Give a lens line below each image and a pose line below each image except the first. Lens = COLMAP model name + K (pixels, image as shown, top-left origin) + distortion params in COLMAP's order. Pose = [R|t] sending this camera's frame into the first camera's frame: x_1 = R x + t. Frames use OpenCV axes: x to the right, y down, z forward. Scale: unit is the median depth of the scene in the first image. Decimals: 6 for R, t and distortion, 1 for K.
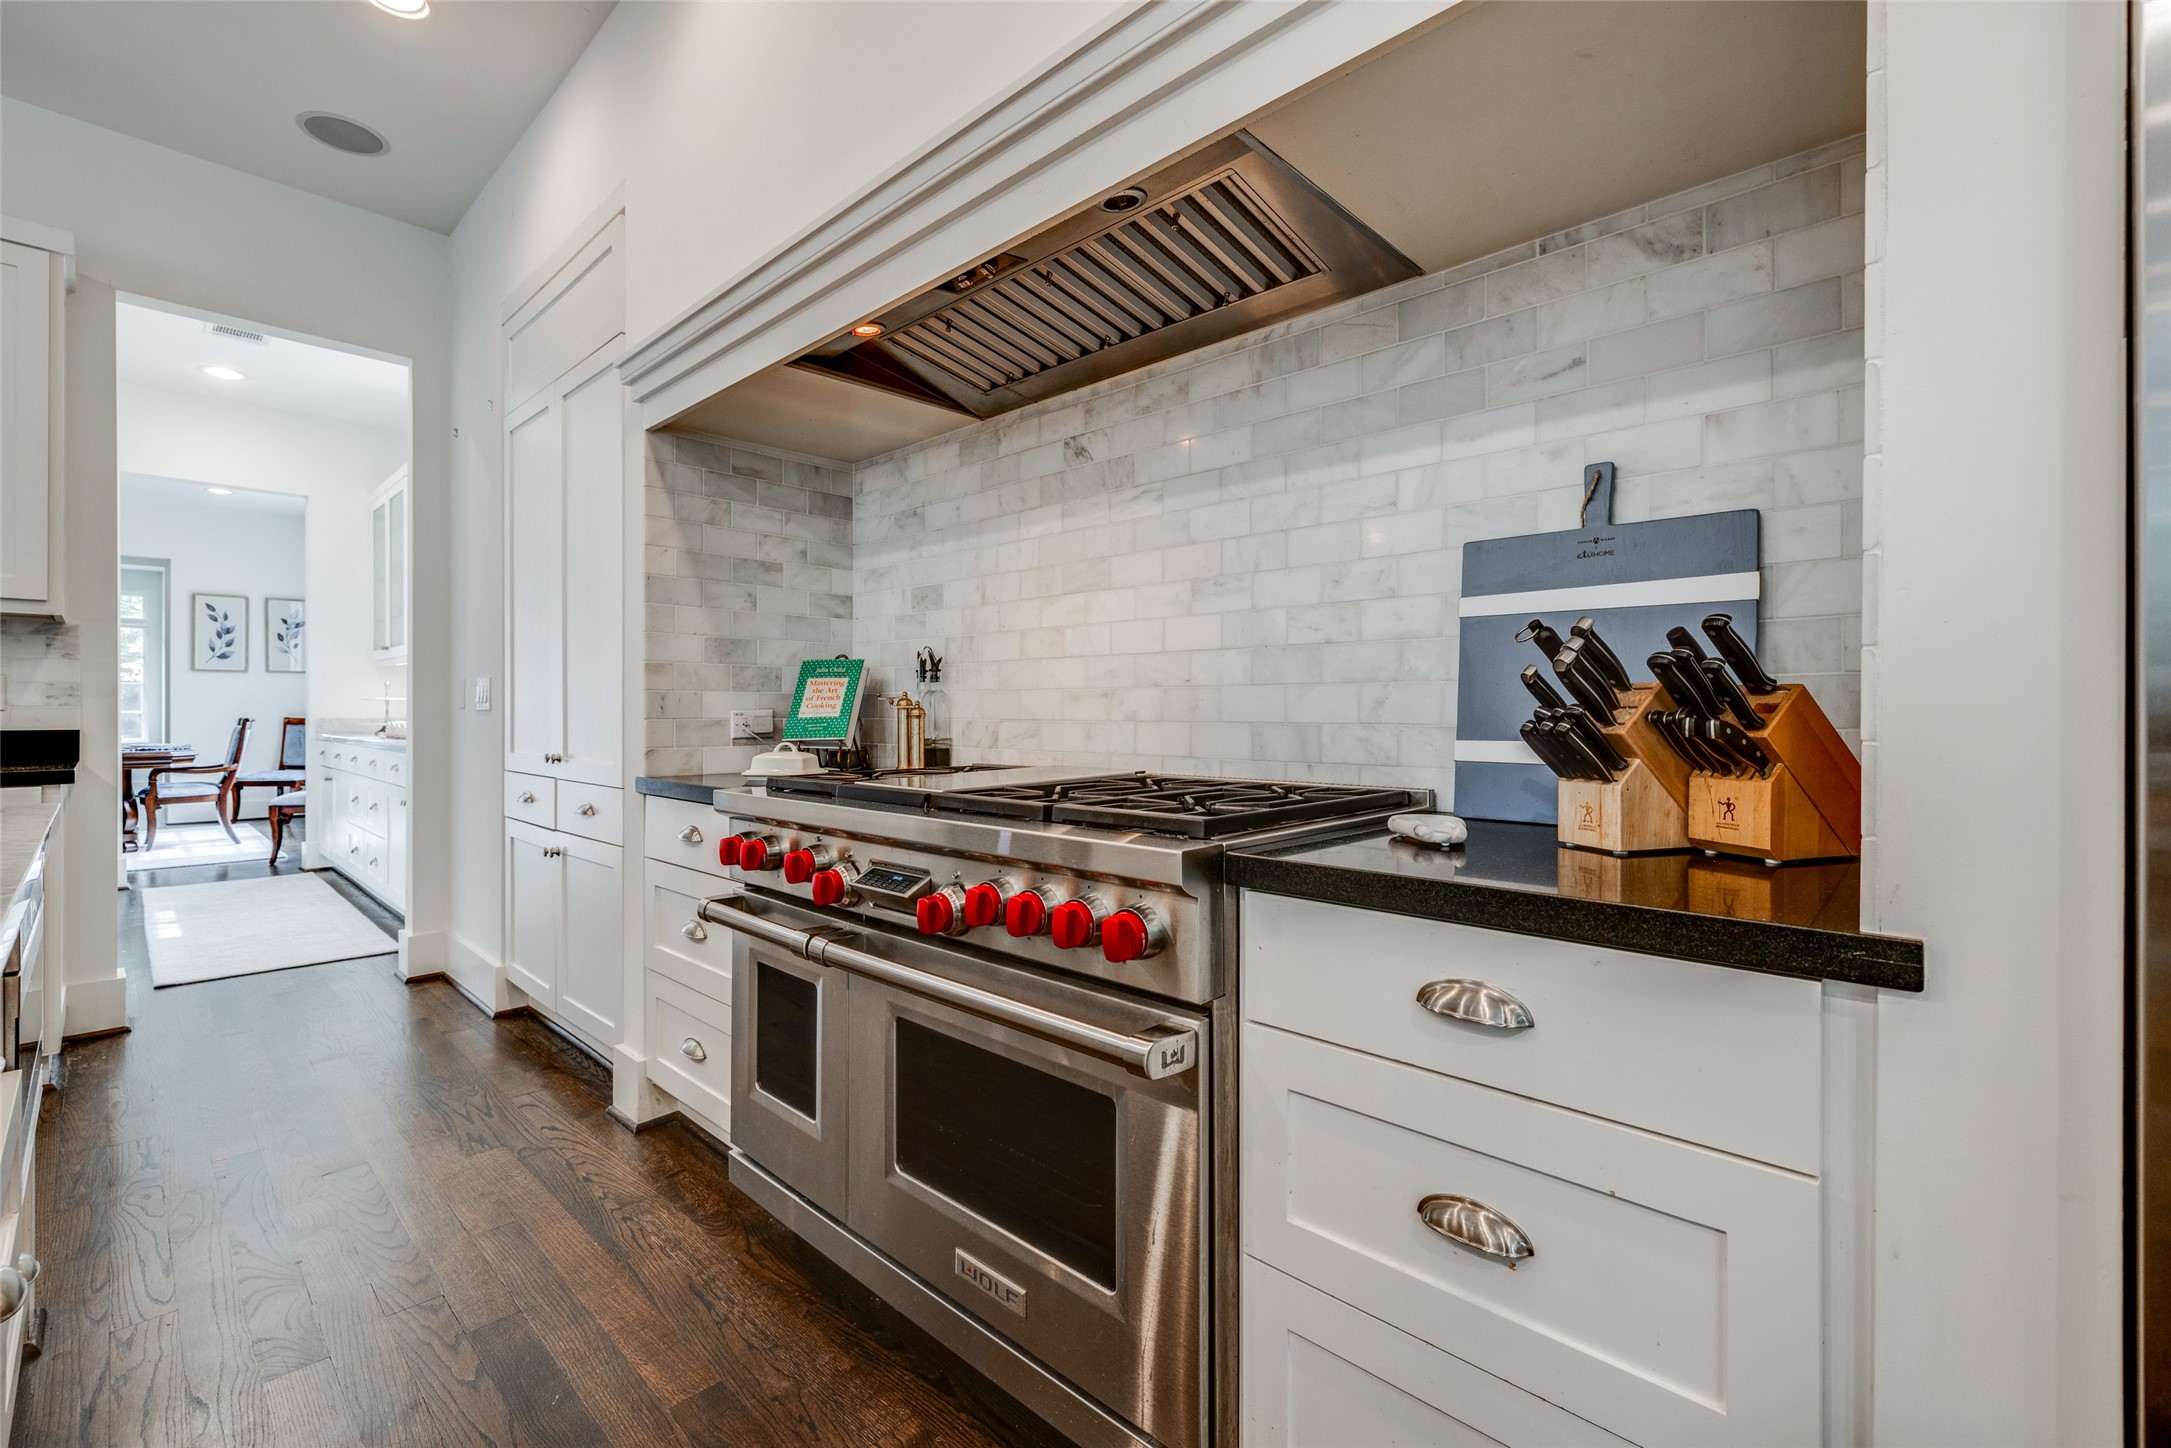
lens RADIAL K [[915.3, 0, 1099.8], [0, 915.3, 726.0], [0, 0, 1]] dist [0.002437, 0.000847]
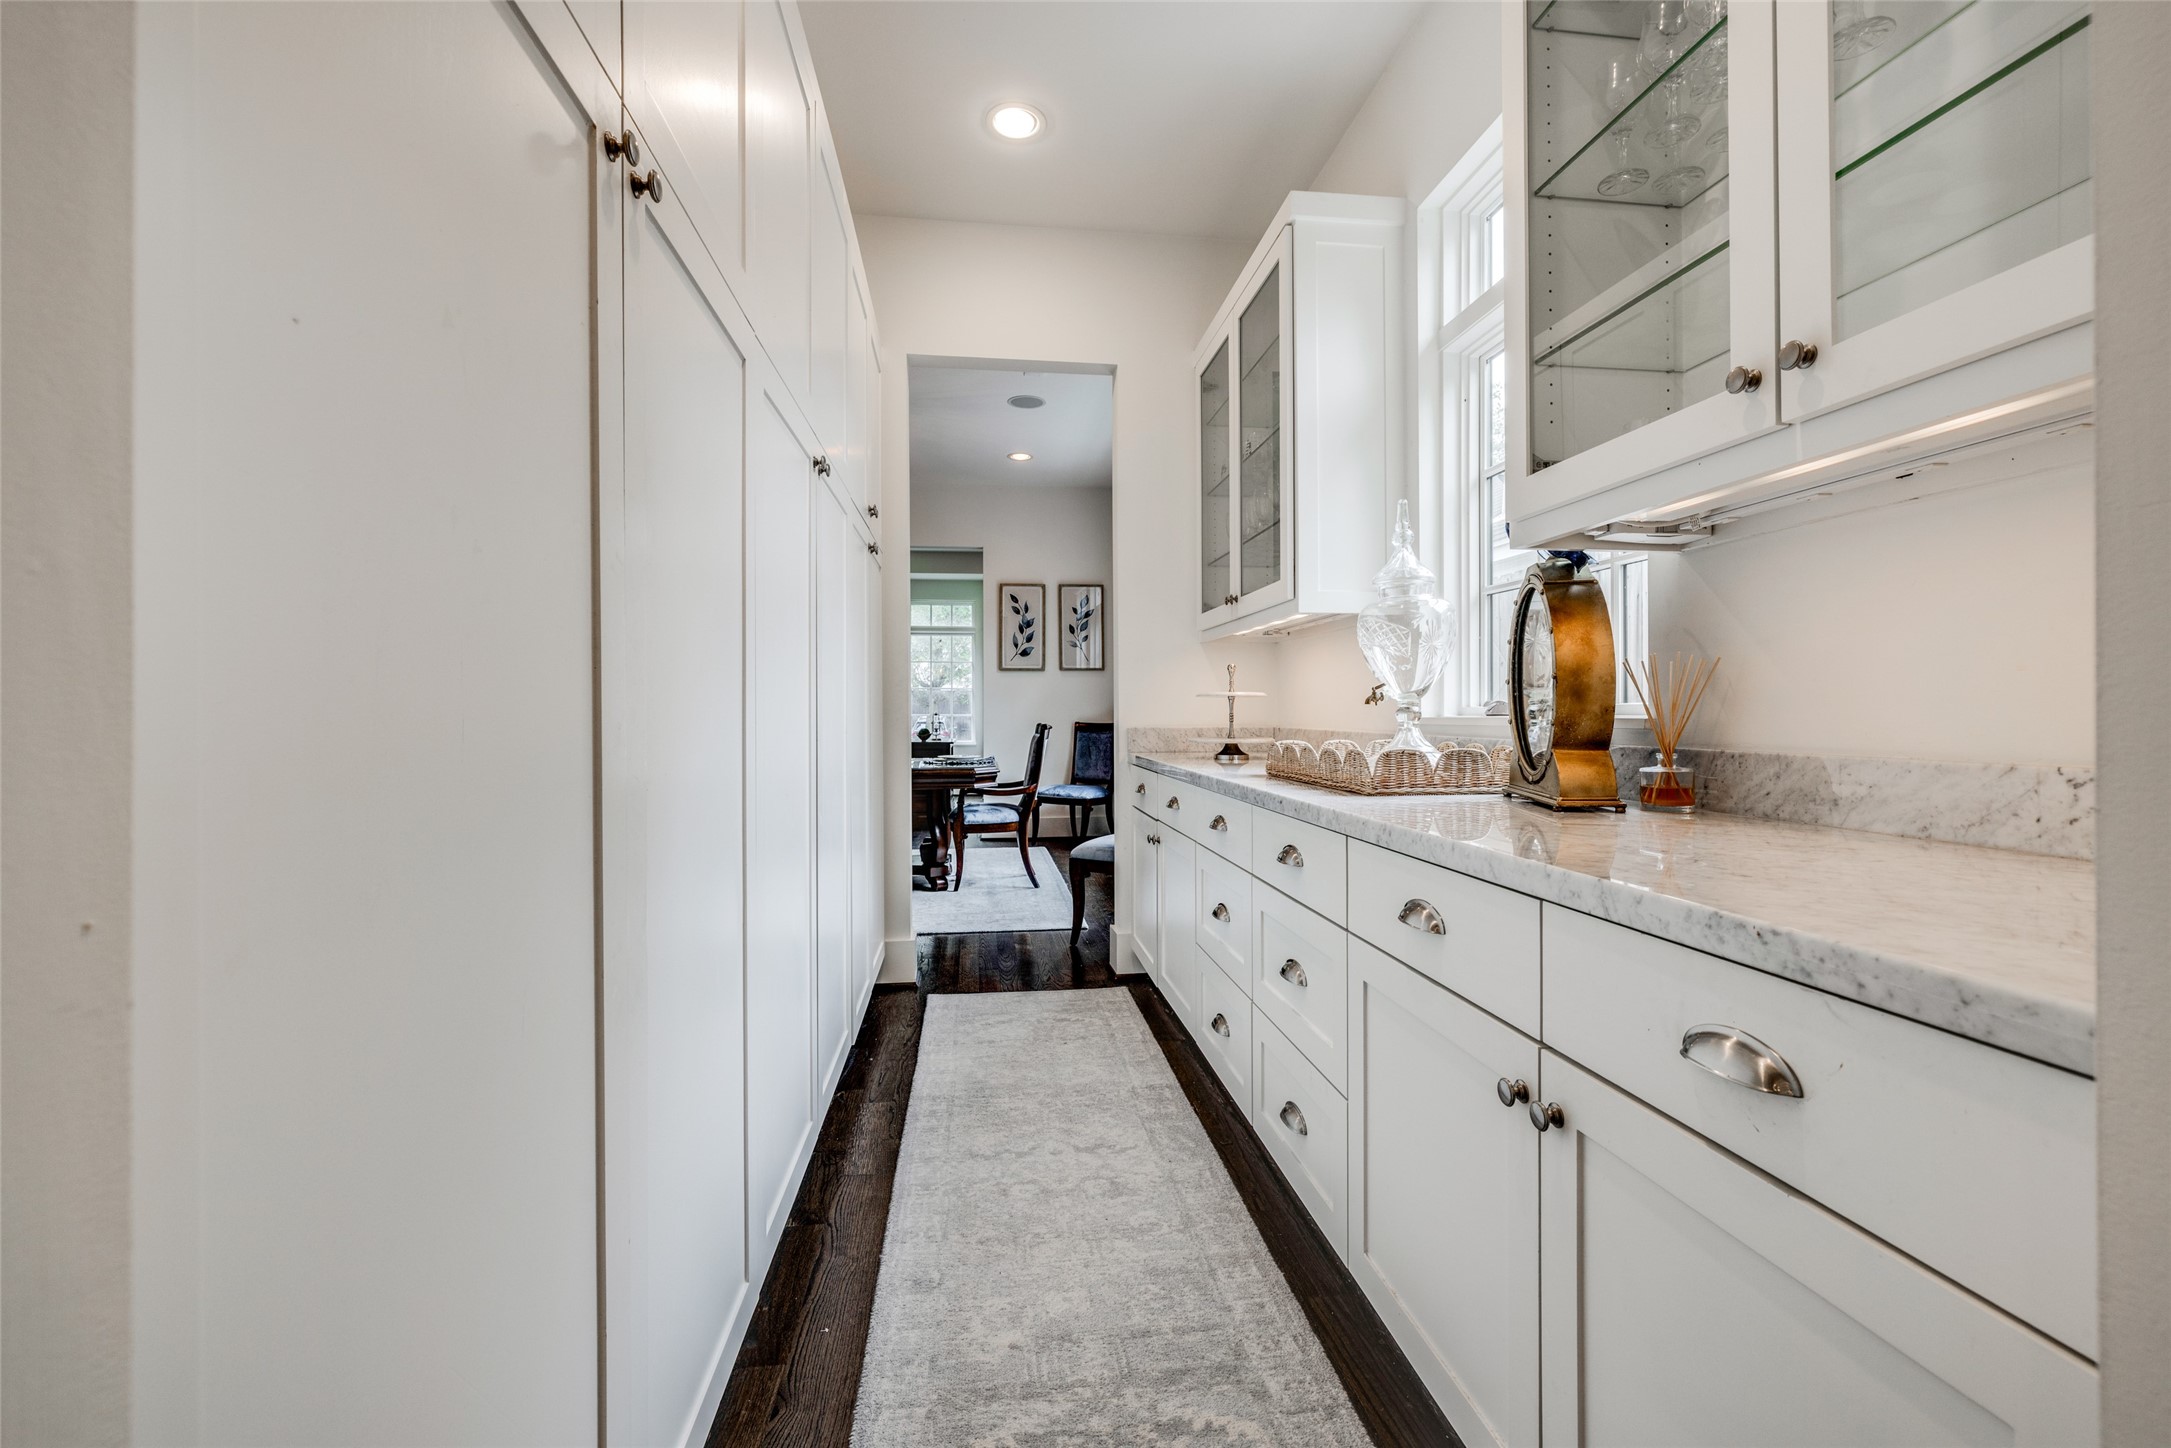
lens RADIAL K [[915.3, 0, 1082.6], [0, 915.3, 715.5], [0, 0, 1]] dist [0.002437, 0.000847]
pose [[0.761616, -0.006808, -0.647993, -1.305832], [0.003066, 0.999971, -0.006902, -0.034272], [0.648021, 0.003269, 0.761615, 1.396458]]
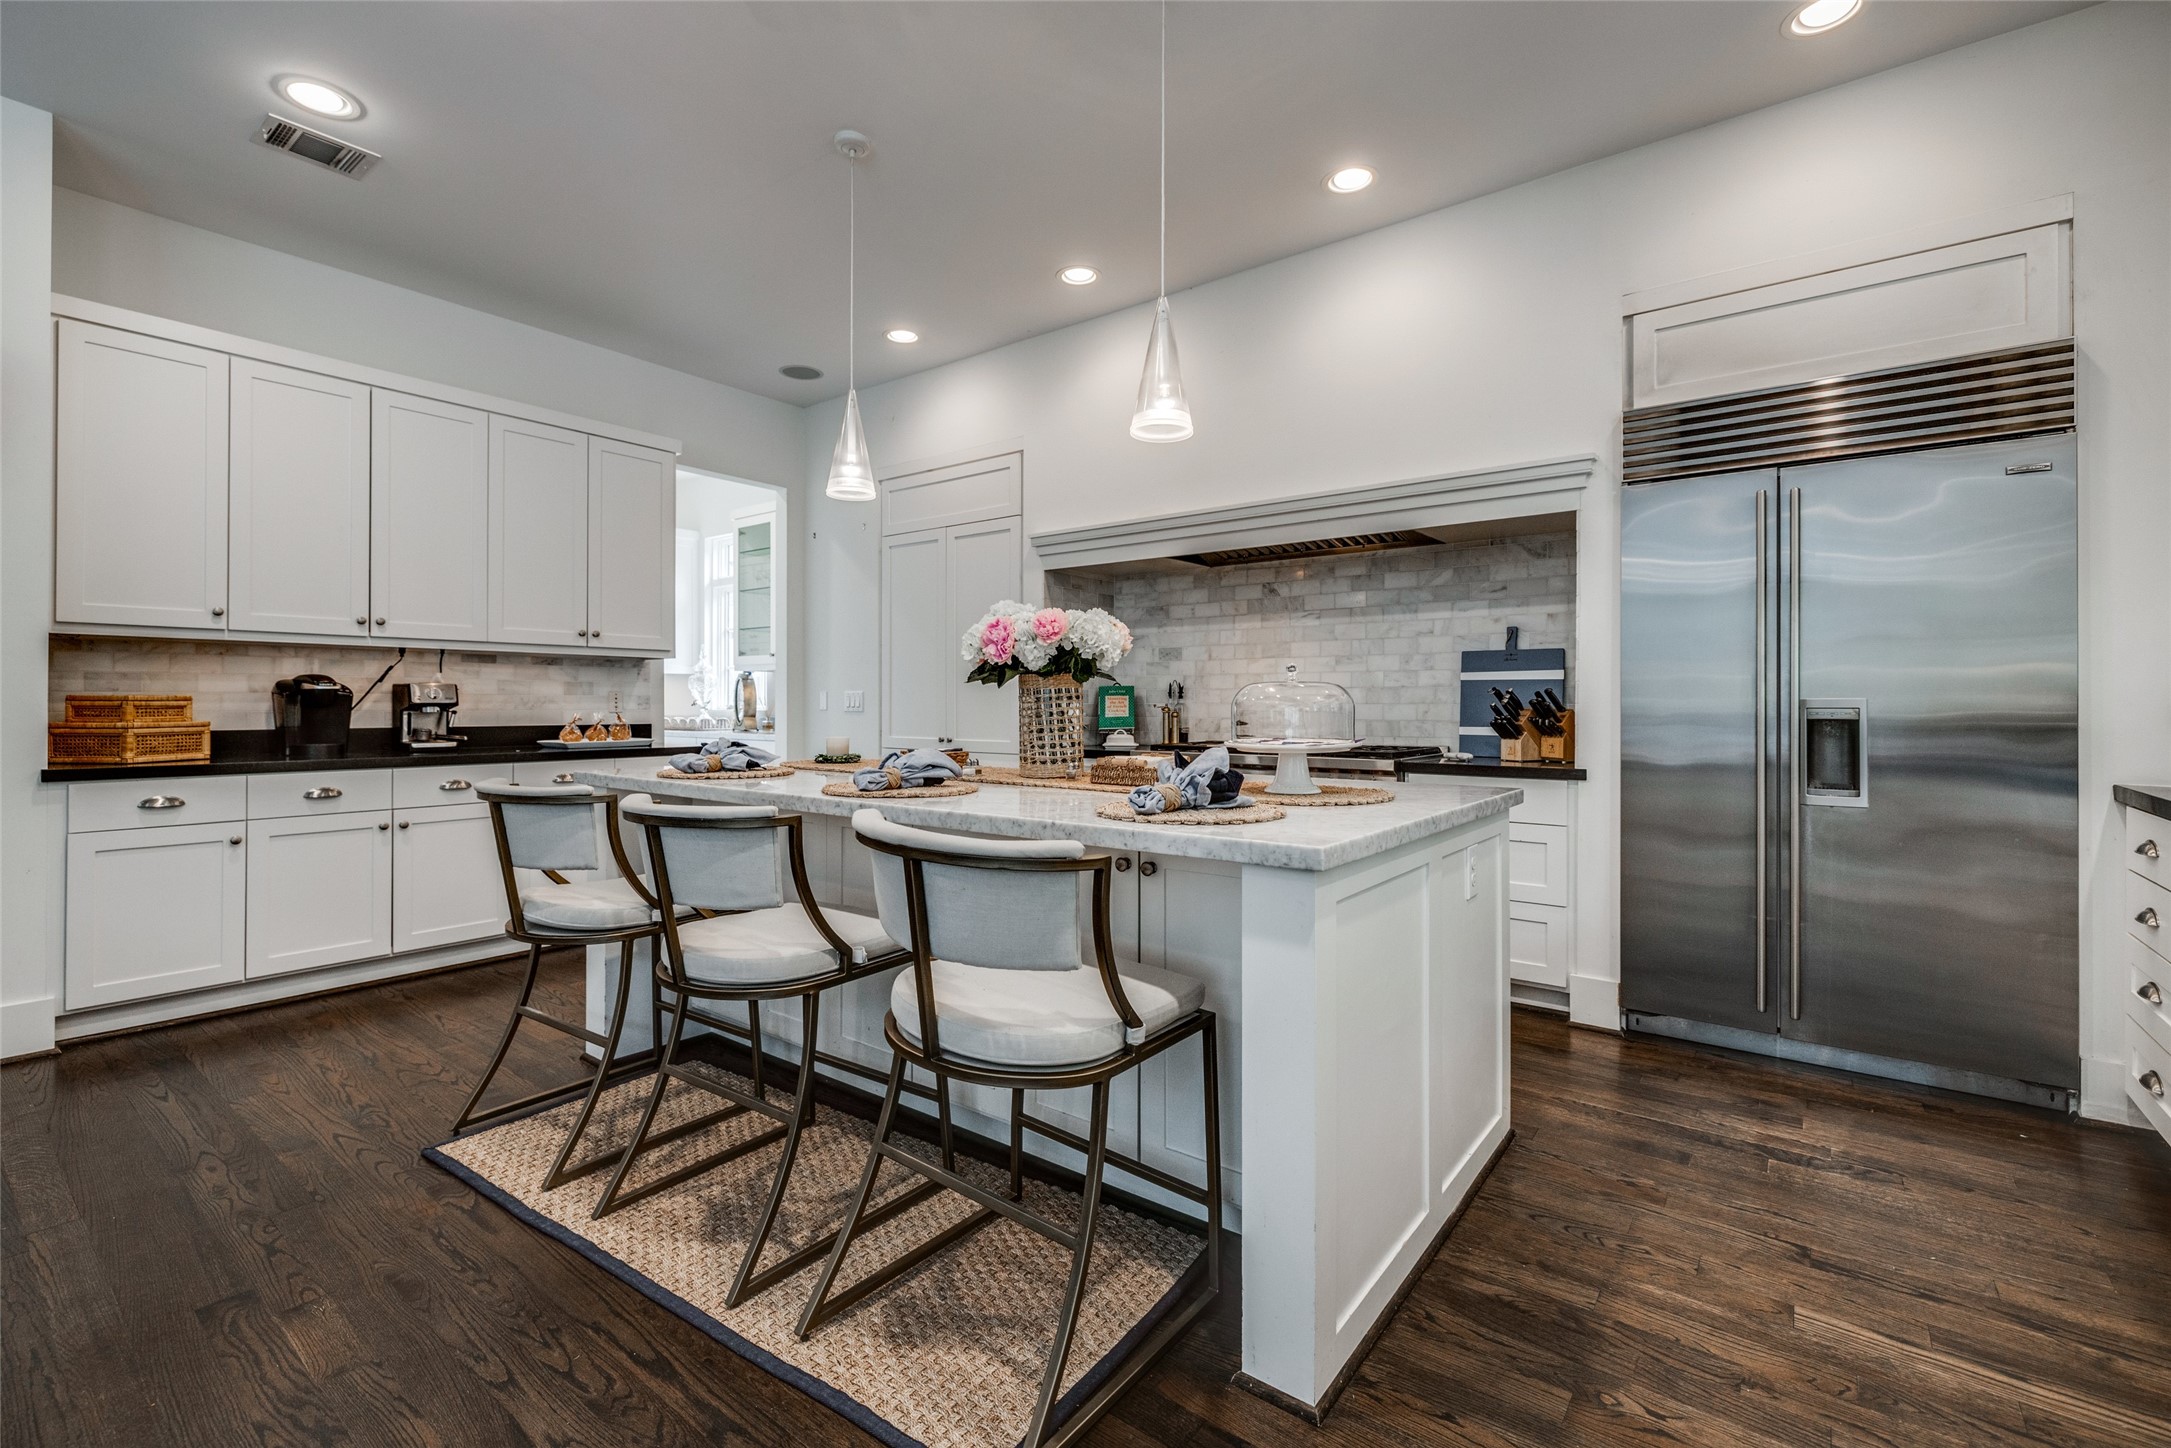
lens RADIAL K [[915.3, 0, 1102.5], [0, 915.3, 721.6], [0, 0, 1]] dist [0.002437, 0.000847]
pose [[0.994203, 0.000285, 0.107518, -0.617607], [-0.000429, 0.999999, 0.001319, -0.002316], [-0.107518, -0.001357, 0.994202, -1.017377]]
